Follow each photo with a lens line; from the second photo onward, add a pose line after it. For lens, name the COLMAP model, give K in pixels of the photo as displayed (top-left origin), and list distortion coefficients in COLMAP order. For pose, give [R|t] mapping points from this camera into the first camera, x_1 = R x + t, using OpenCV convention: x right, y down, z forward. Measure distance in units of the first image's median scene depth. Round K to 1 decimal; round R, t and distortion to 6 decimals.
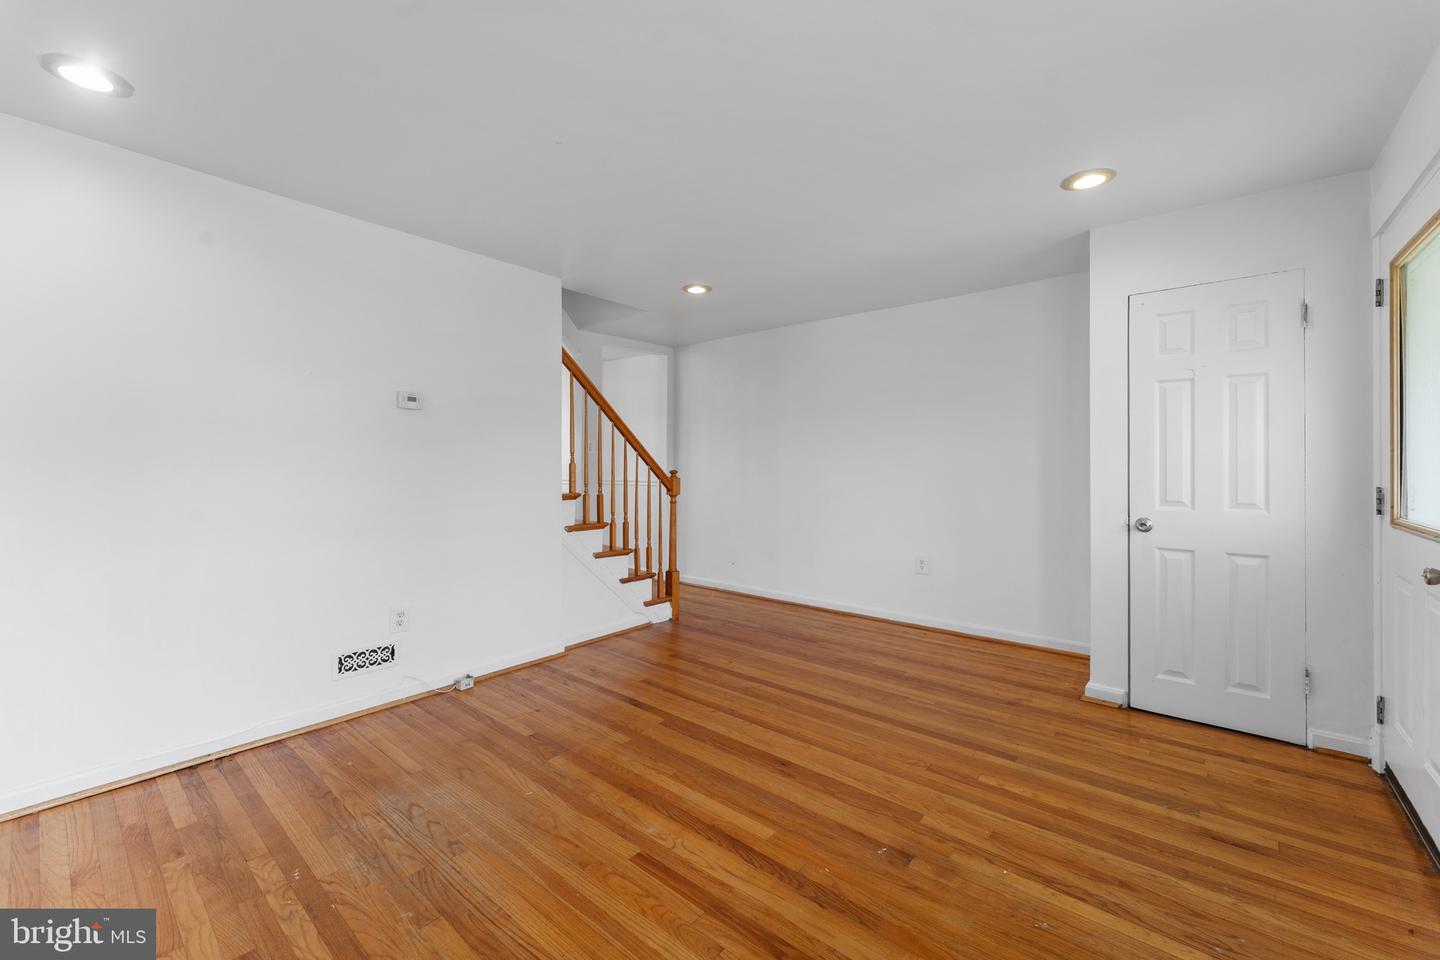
lens RADIAL K [[574.6, 0, 718.9], [0, 574.6, 467.9], [0, 0, 1]] dist [0.000243, -0.000200]
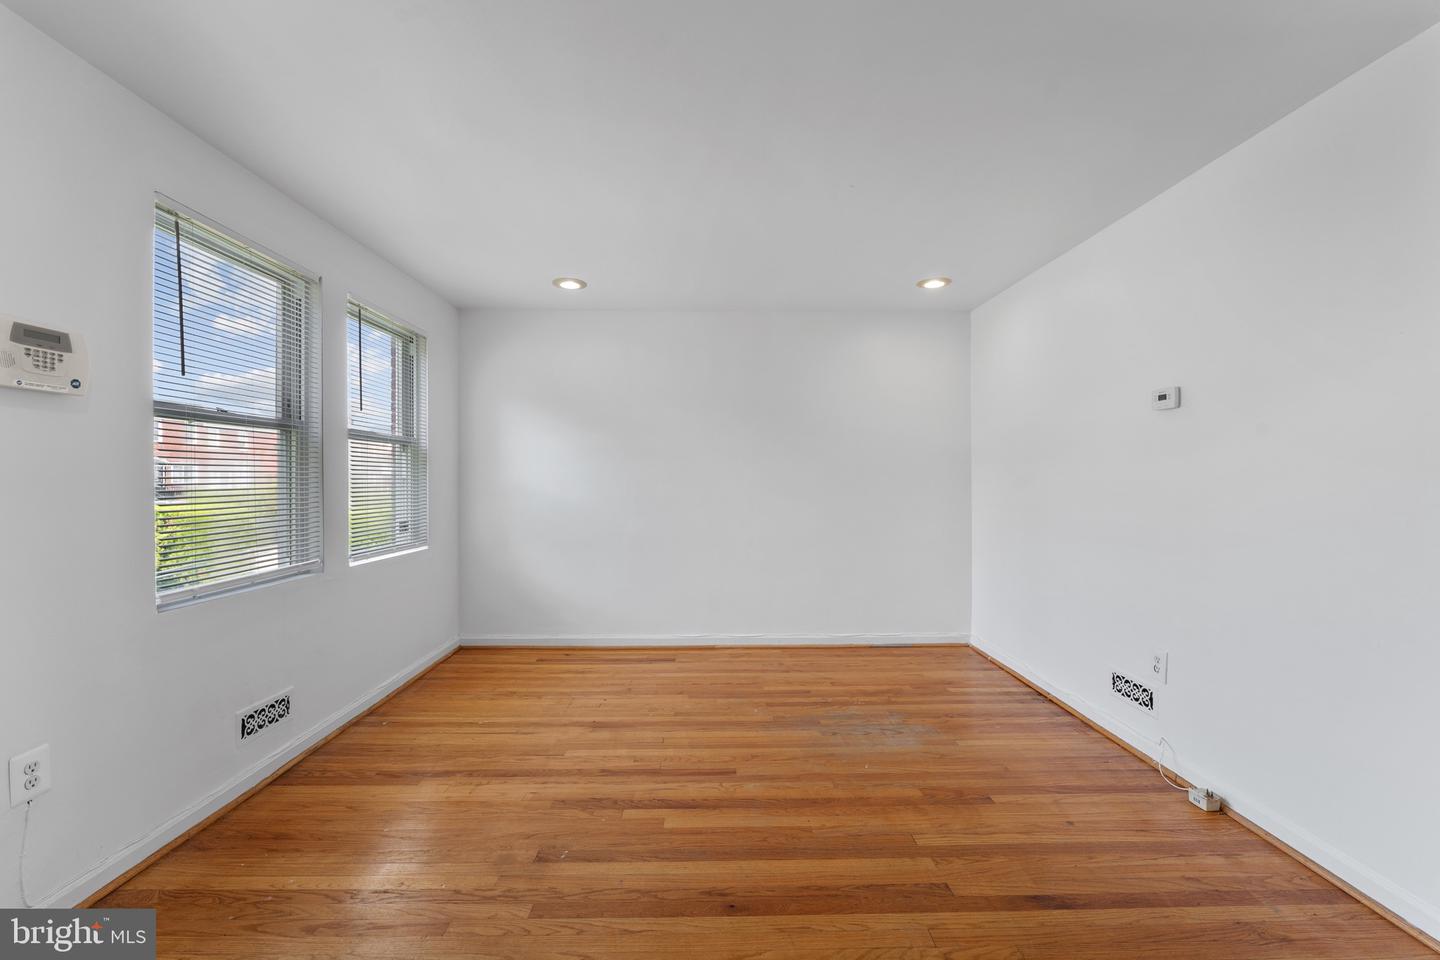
lens RADIAL K [[574.6, 0, 726.5], [0, 574.6, 482.9], [0, 0, 1]] dist [0.000243, -0.000200]
pose [[-0.743403, 0.007377, -0.668803, 0.568246], [-0.002458, 0.999902, 0.013761, -0.011396], [0.668839, 0.011874, -0.743313, 1.474677]]
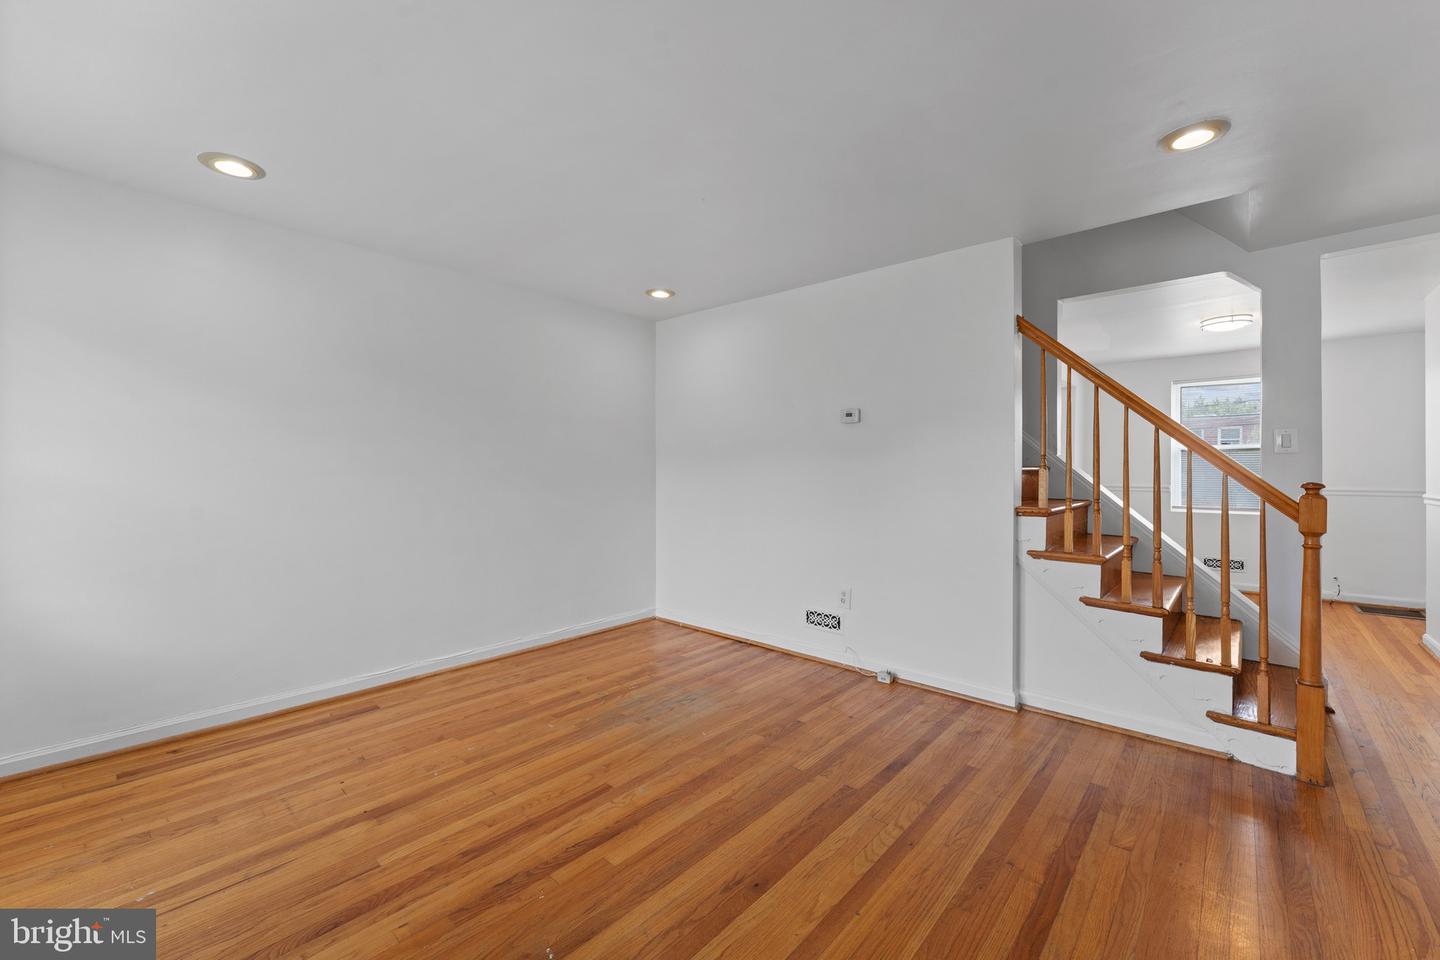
lens RADIAL K [[574.6, 0, 722.4], [0, 574.6, 467.8], [0, 0, 1]] dist [0.000243, -0.000200]
pose [[-0.019880, -0.003473, -0.999796, 0.813792], [-0.008065, 0.999962, -0.003313, -0.004585], [0.999770, 0.007997, -0.019907, 0.943807]]
